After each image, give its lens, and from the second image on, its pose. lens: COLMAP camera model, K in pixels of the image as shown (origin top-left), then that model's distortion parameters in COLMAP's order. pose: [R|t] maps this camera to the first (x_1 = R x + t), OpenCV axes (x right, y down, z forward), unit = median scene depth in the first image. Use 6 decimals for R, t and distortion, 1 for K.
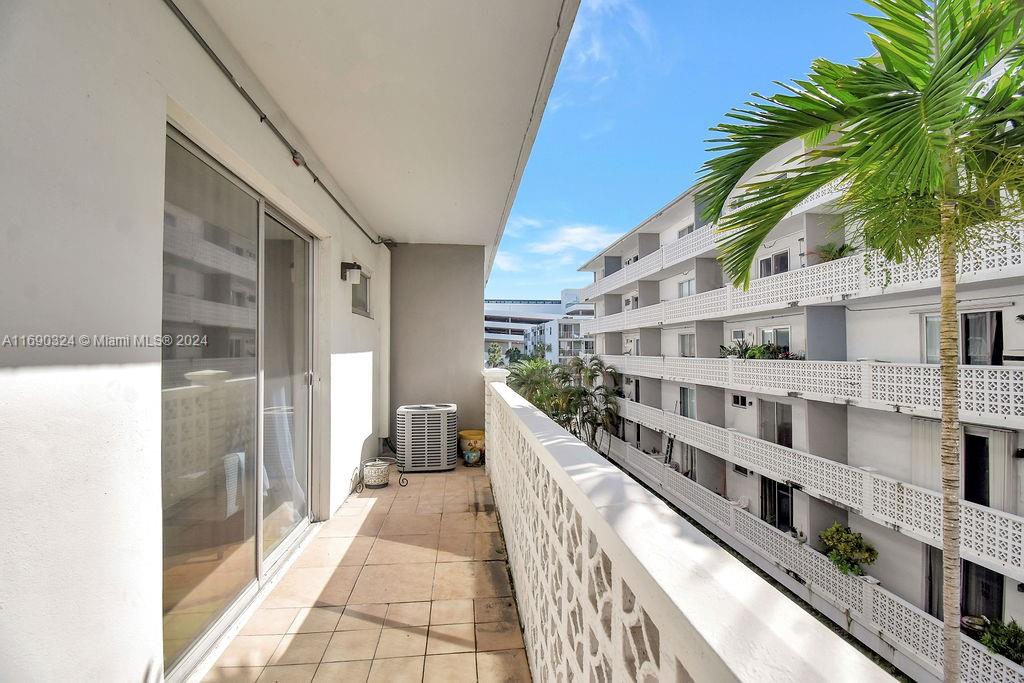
lens RADIAL K [[462.2, 0, 515.5], [0, 462.2, 357.5], [0, 0, 1]] dist [0.026062, -0.000005]
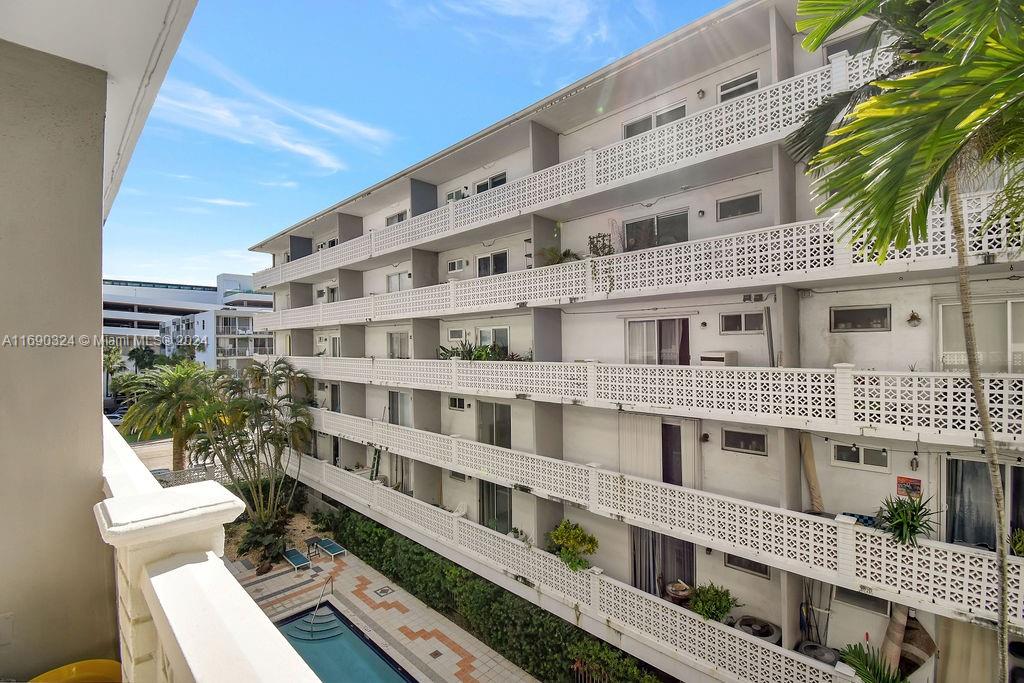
lens RADIAL K [[462.2, 0, 515.5], [0, 462.2, 357.5], [0, 0, 1]] dist [0.026062, -0.000005]
pose [[0.779586, -0.003900, 0.626283, -0.023827], [0.004616, 0.999989, 0.000481, -0.003037], [-0.626278, 0.002516, 0.779596, 0.215341]]
